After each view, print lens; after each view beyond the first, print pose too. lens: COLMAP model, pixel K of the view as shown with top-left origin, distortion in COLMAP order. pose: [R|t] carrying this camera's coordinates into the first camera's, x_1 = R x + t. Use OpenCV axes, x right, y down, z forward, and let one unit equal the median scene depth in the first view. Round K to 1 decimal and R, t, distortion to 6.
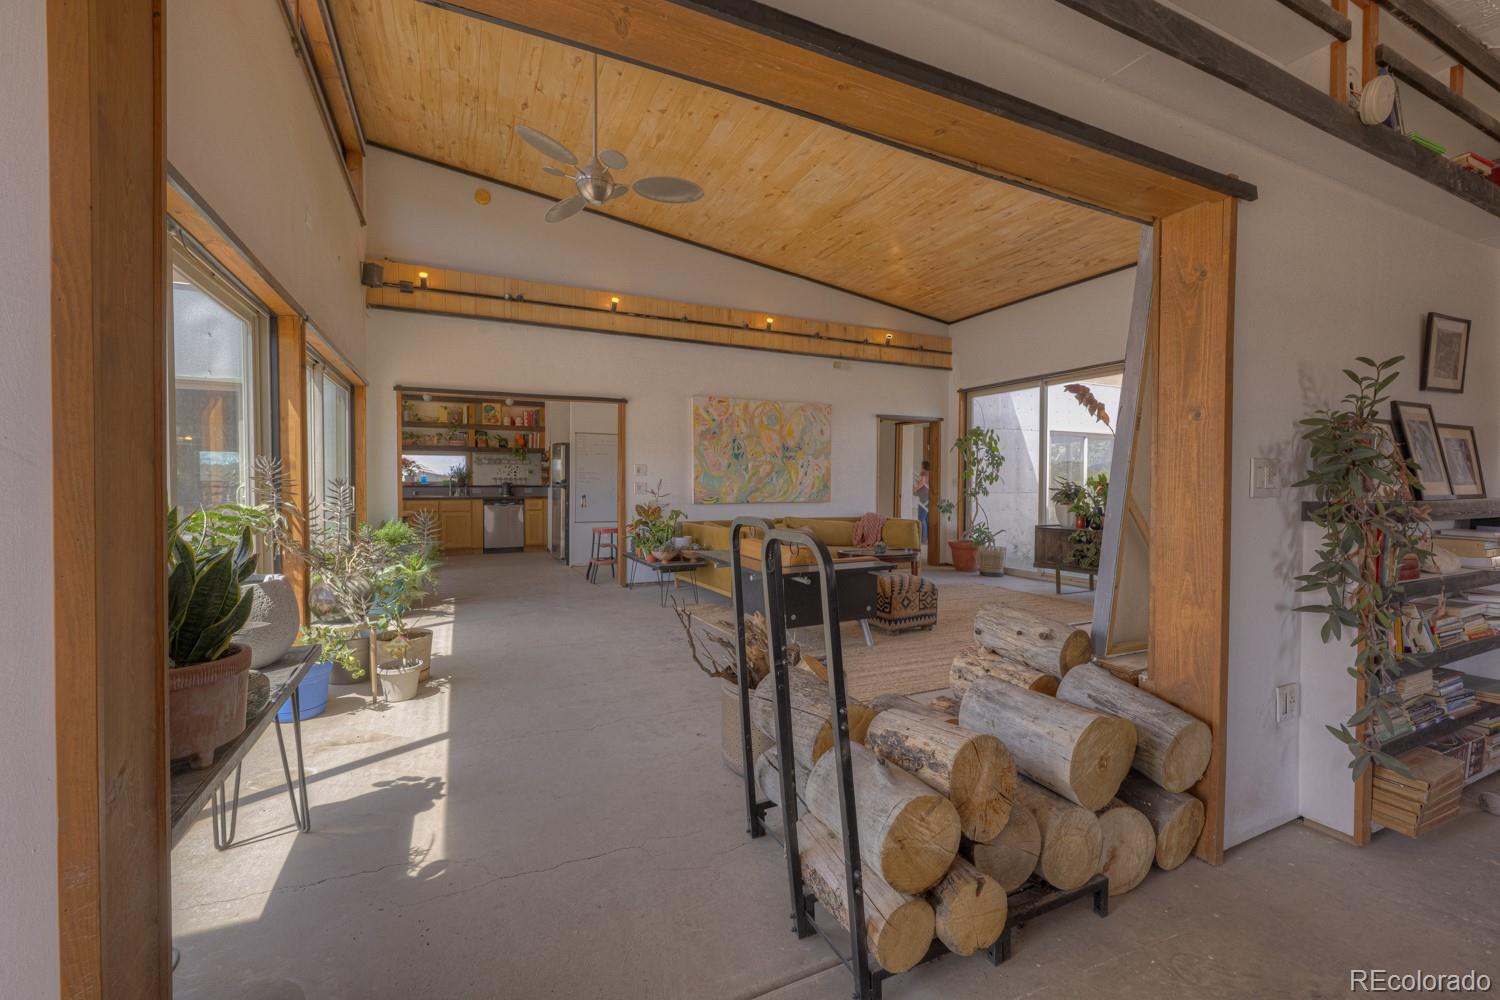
lens RADIAL K [[621.4, 0, 756.5], [0, 621.4, 493.2], [0, 0, 1]] dist [-0.000339, 0.000011]
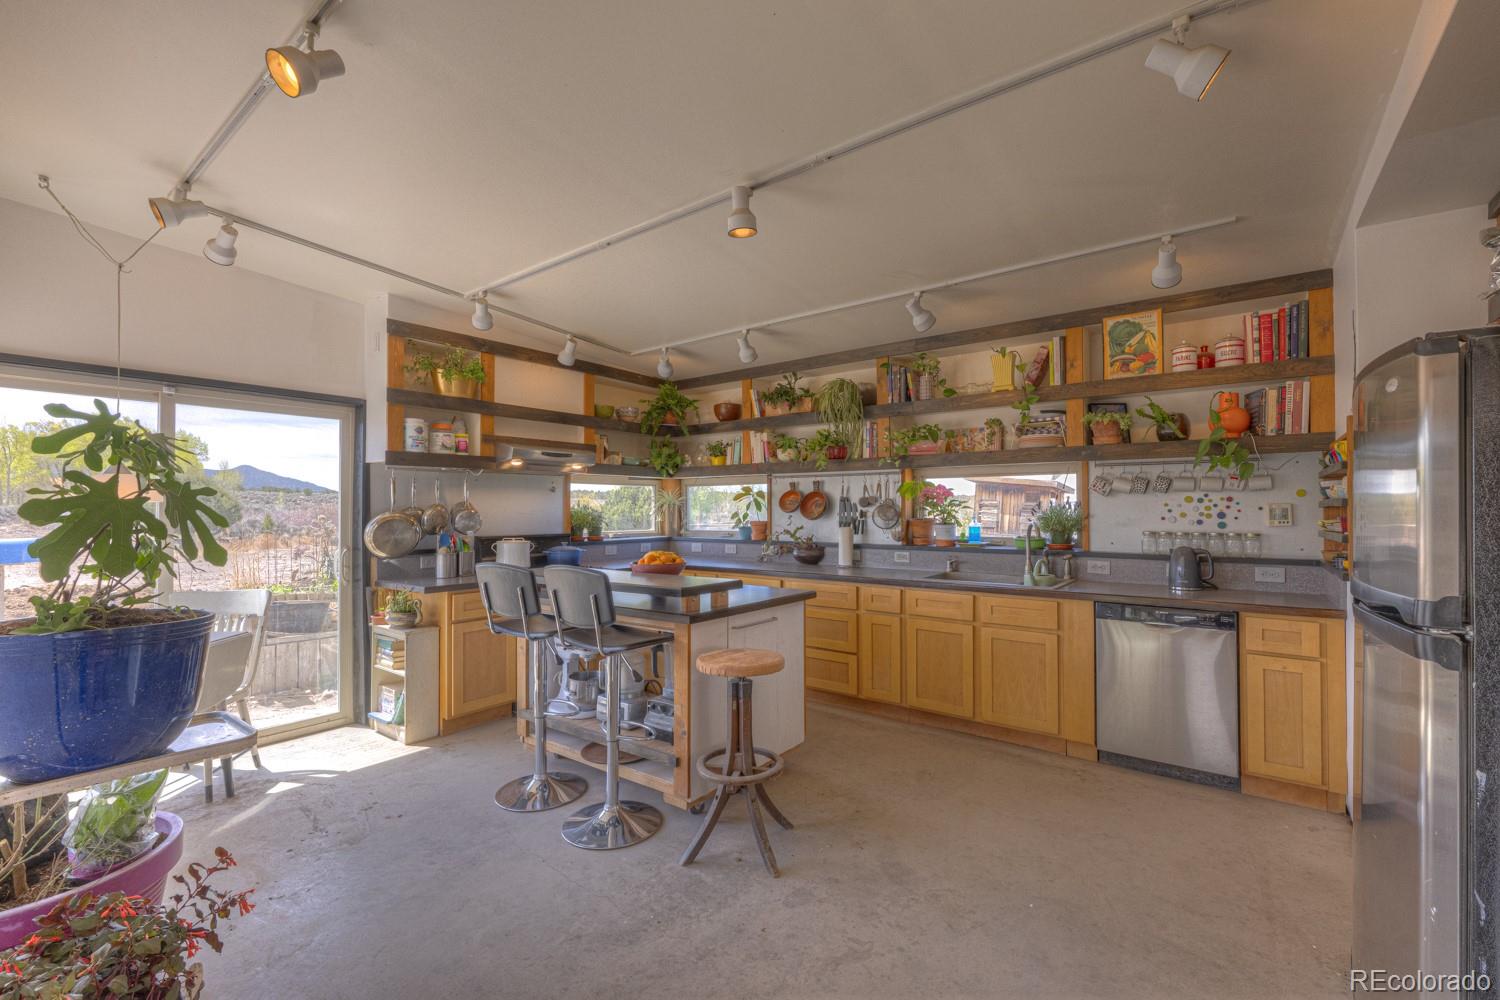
lens RADIAL K [[625.1, 0, 750.0], [0, 625.1, 500.0], [0, 0, 1]] dist [-0.012769, -0.000022]
pose [[0.435558, -0.014664, -0.900041, -0.285841], [-0.011113, 0.999704, -0.021666, -0.045099], [0.900092, 0.019439, 0.435266, 0.894596]]
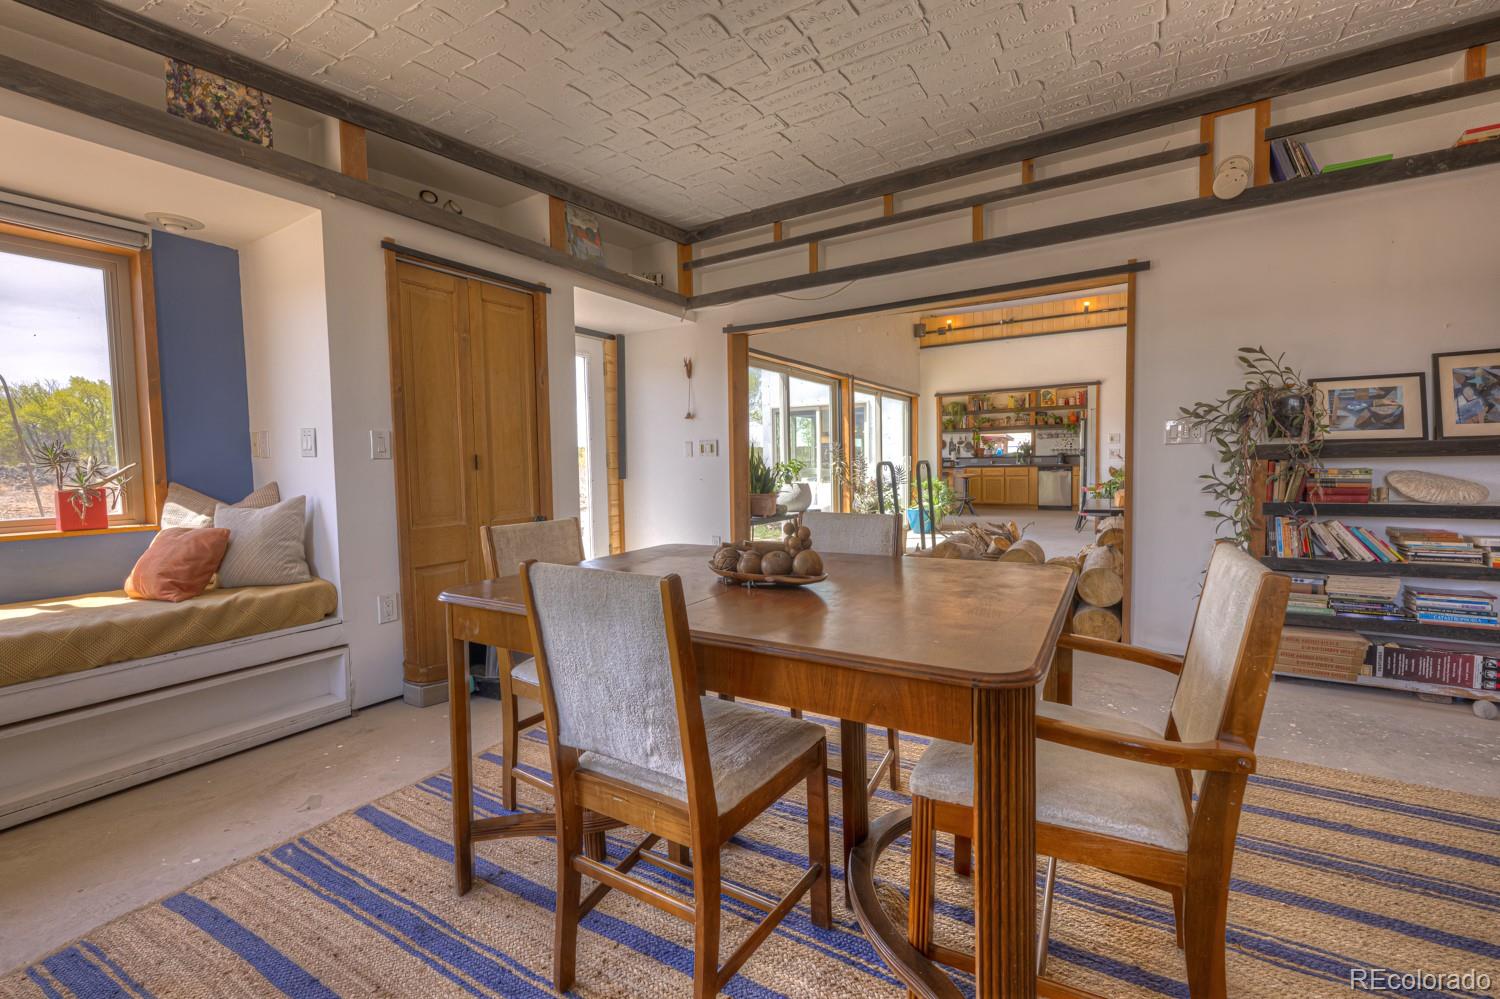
lens RADIAL K [[621.4, 0, 756.5], [0, 621.4, 492.7], [0, 0, 1]] dist [-0.000339, 0.000011]
pose [[0.539352, 0.028251, -0.841606, 0.408556], [0.003963, 0.999341, 0.036085, 0.019404], [0.842071, -0.022797, 0.538885, -0.209448]]
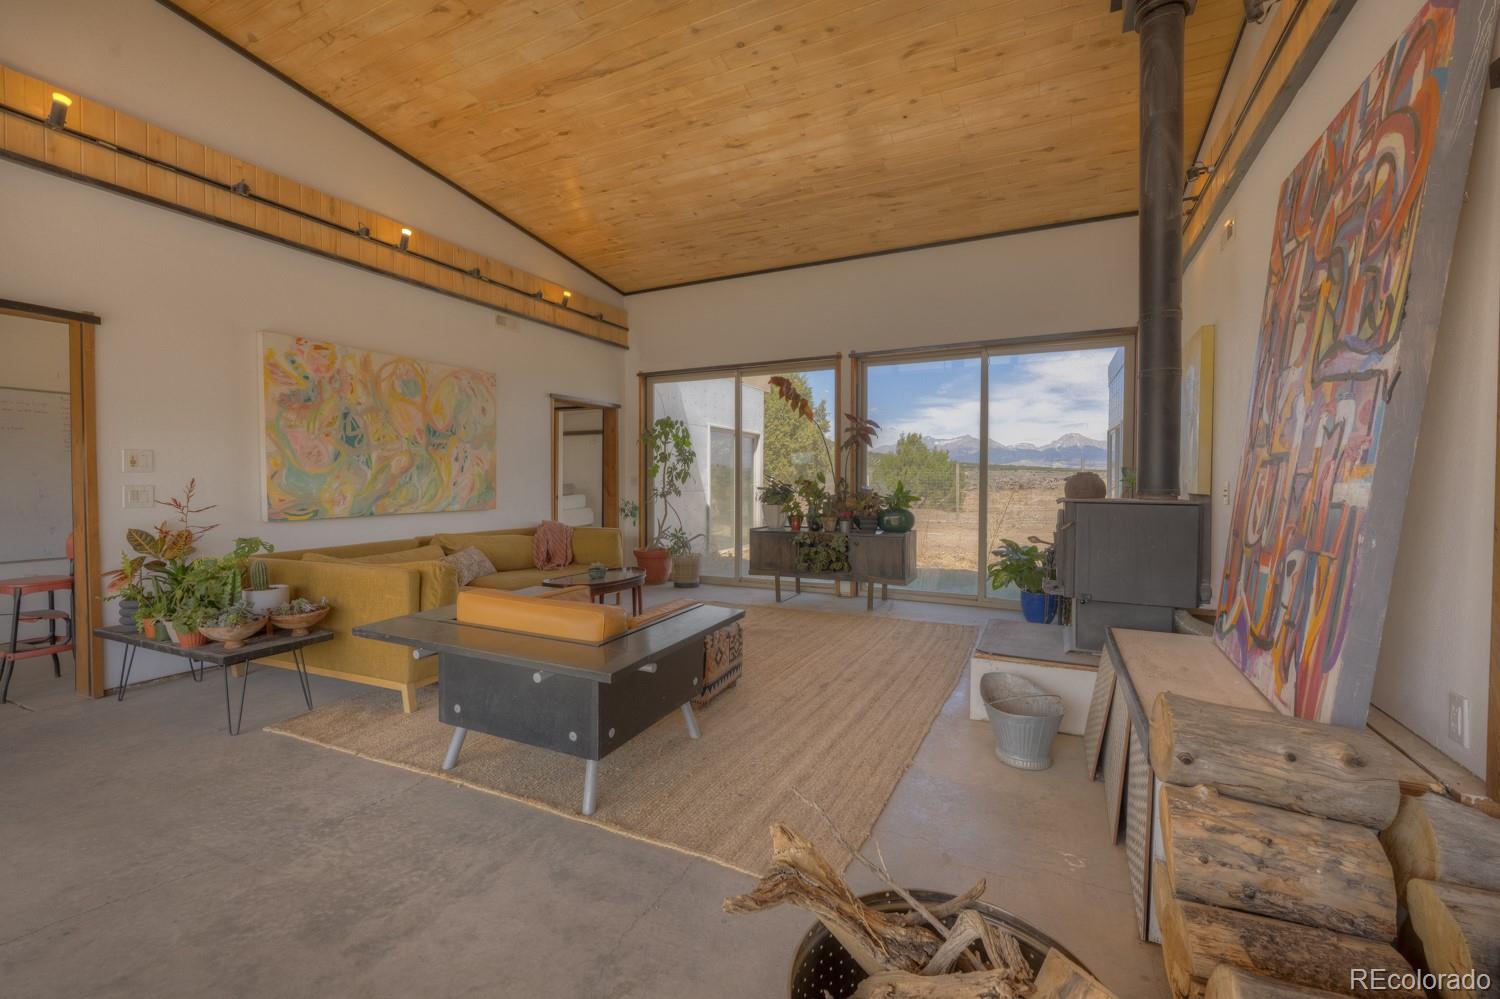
lens RADIAL K [[621.4, 0, 756.5], [0, 621.4, 492.7], [0, 0, 1]] dist [-0.000339, 0.000011]
pose [[0.786201, -0.016753, 0.617743, -0.092980], [0.013265, 0.999860, 0.010233, -0.008721], [-0.617828, 0.000150, 0.786313, 0.259200]]
